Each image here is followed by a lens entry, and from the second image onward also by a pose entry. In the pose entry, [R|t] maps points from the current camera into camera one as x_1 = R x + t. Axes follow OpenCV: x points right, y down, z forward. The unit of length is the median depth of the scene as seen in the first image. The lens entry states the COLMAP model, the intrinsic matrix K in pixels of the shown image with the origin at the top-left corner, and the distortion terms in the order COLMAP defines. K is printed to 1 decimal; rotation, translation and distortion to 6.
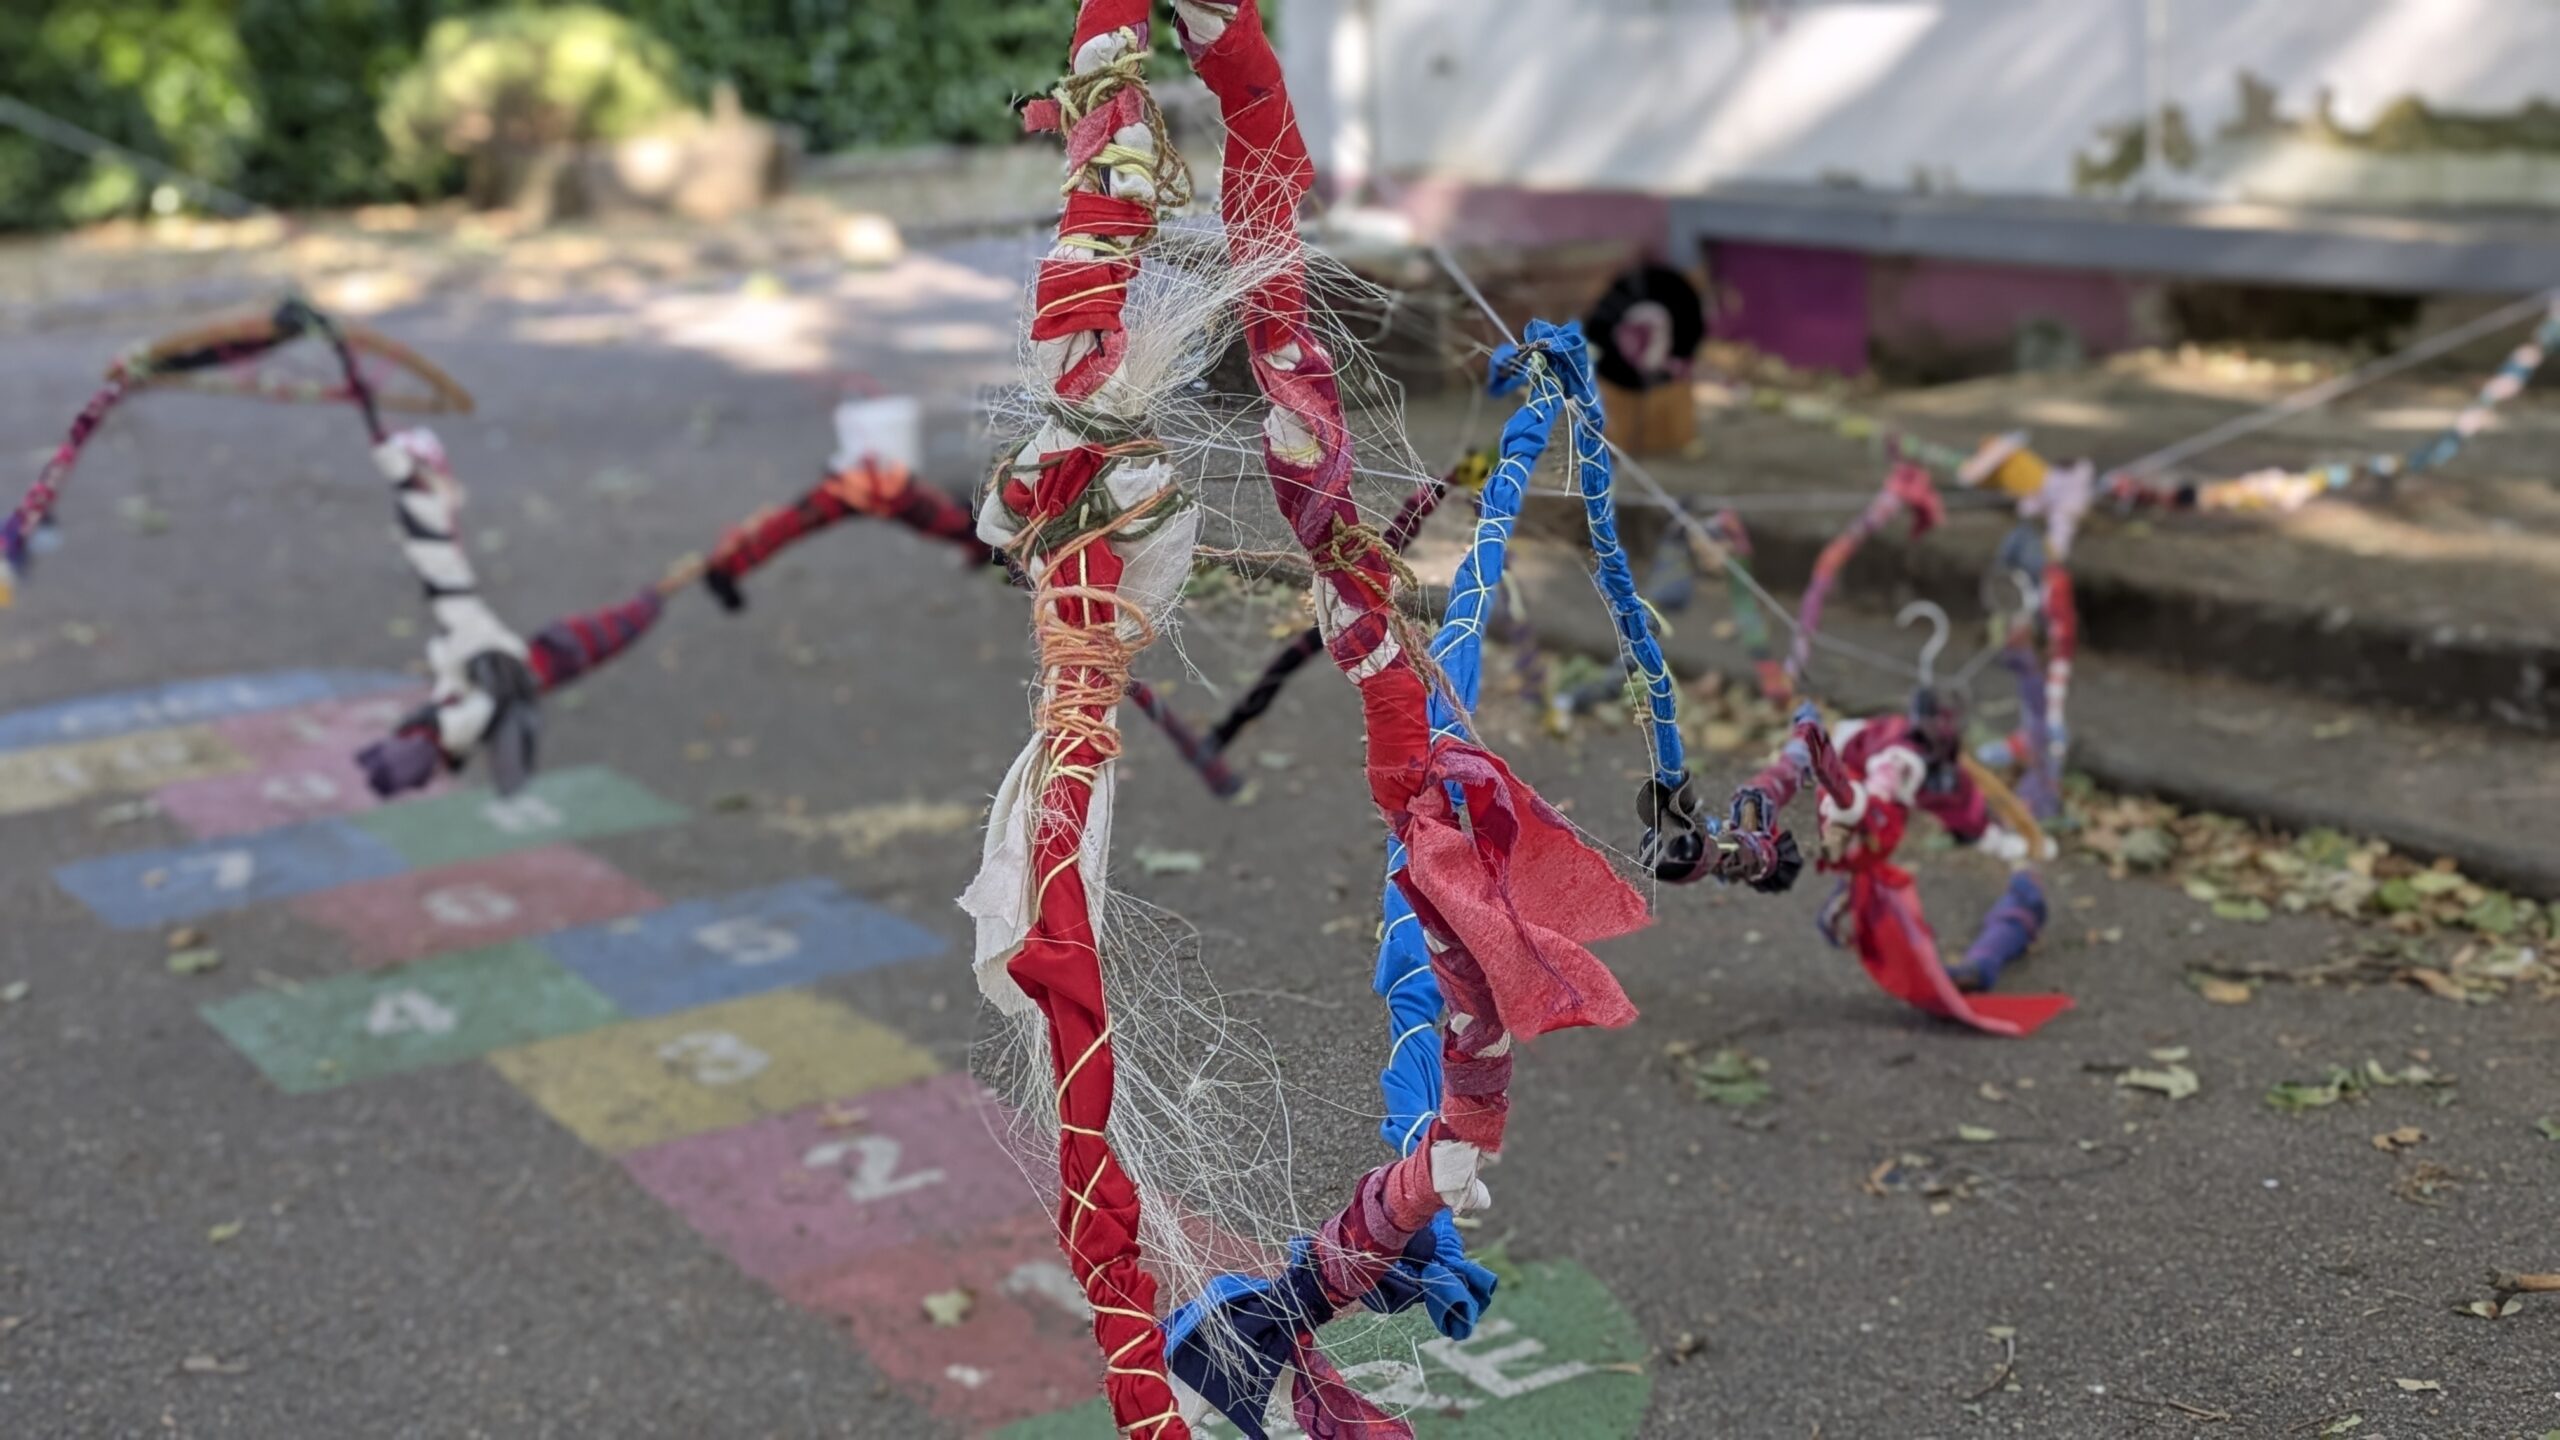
lens RADIAL K [[1873.1, 0, 1276.7], [0, 1873.1, 731.5], [0, 0, 1]] dist [0.038123, -0.002857]
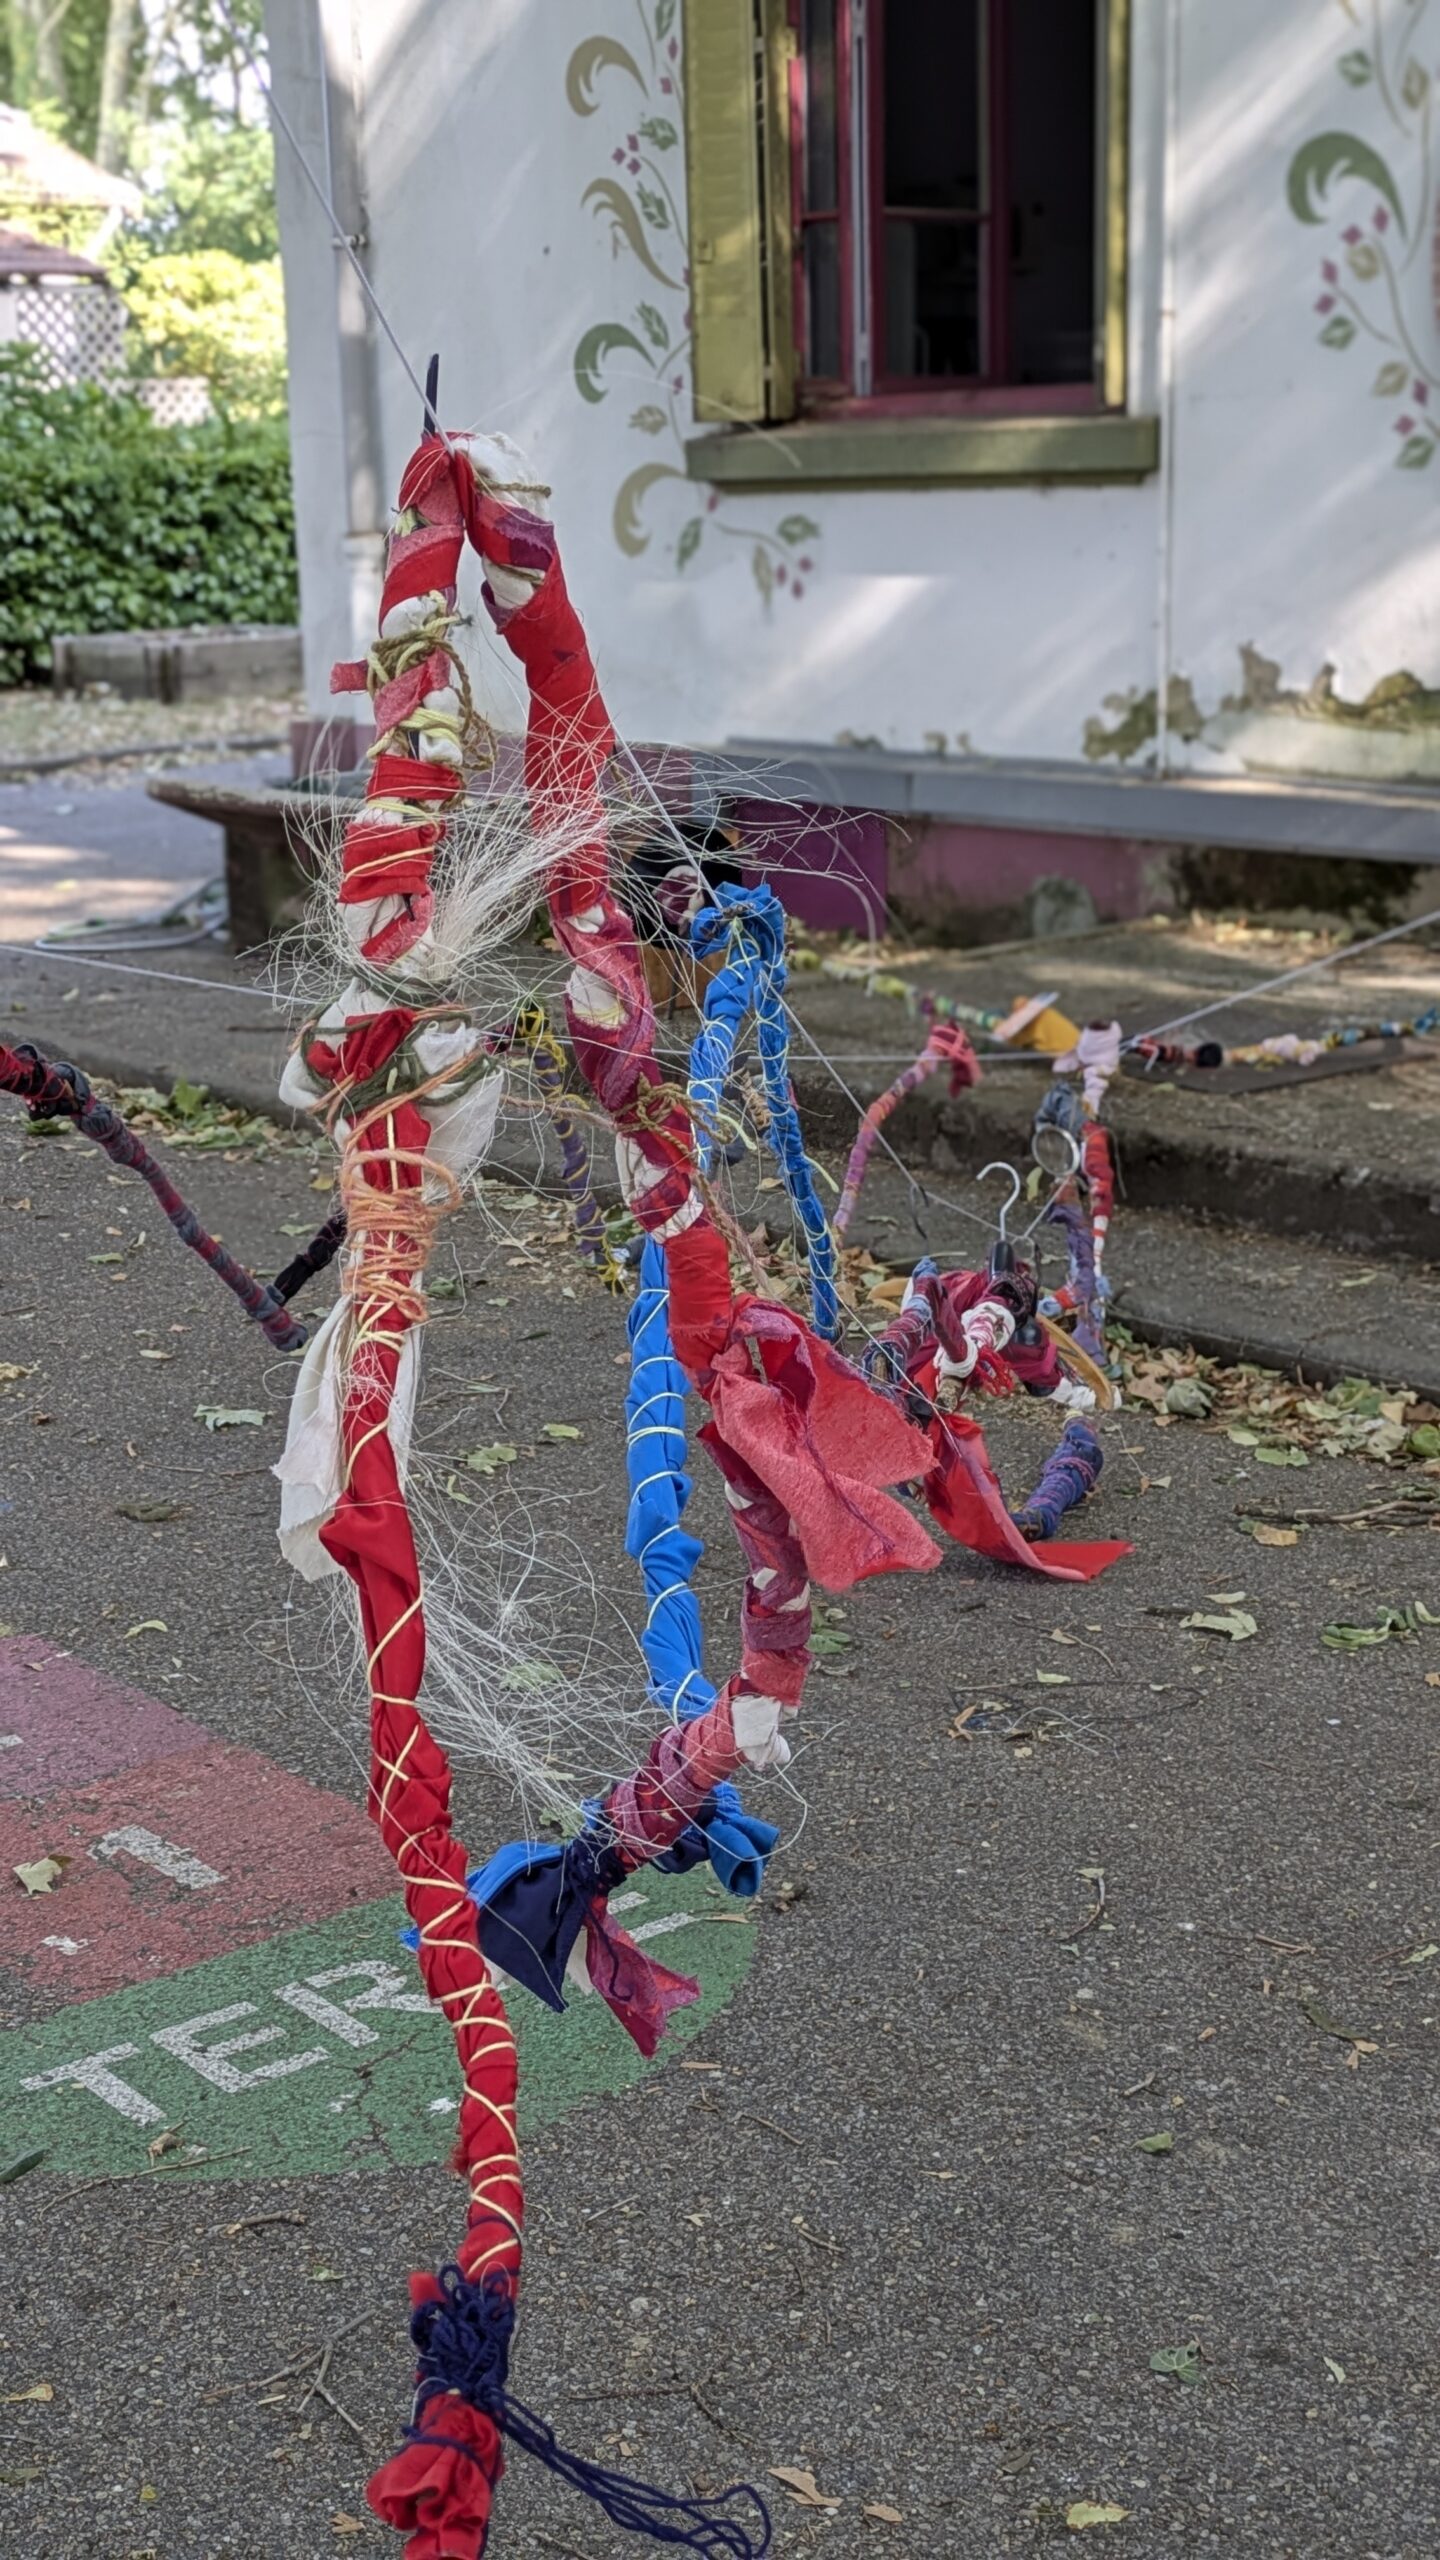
lens RADIAL K [[1866.3, 0, 720.0], [0, 1866.3, 1280.0], [0, 0, 1]] dist [0.036349, 0.001465]
pose [[0.997639, 0.001209, 0.068659, 0.109518], [-0.000577, 0.999957, -0.009231, 0.006089], [-0.068667, 0.009169, 0.997598, -0.002261]]
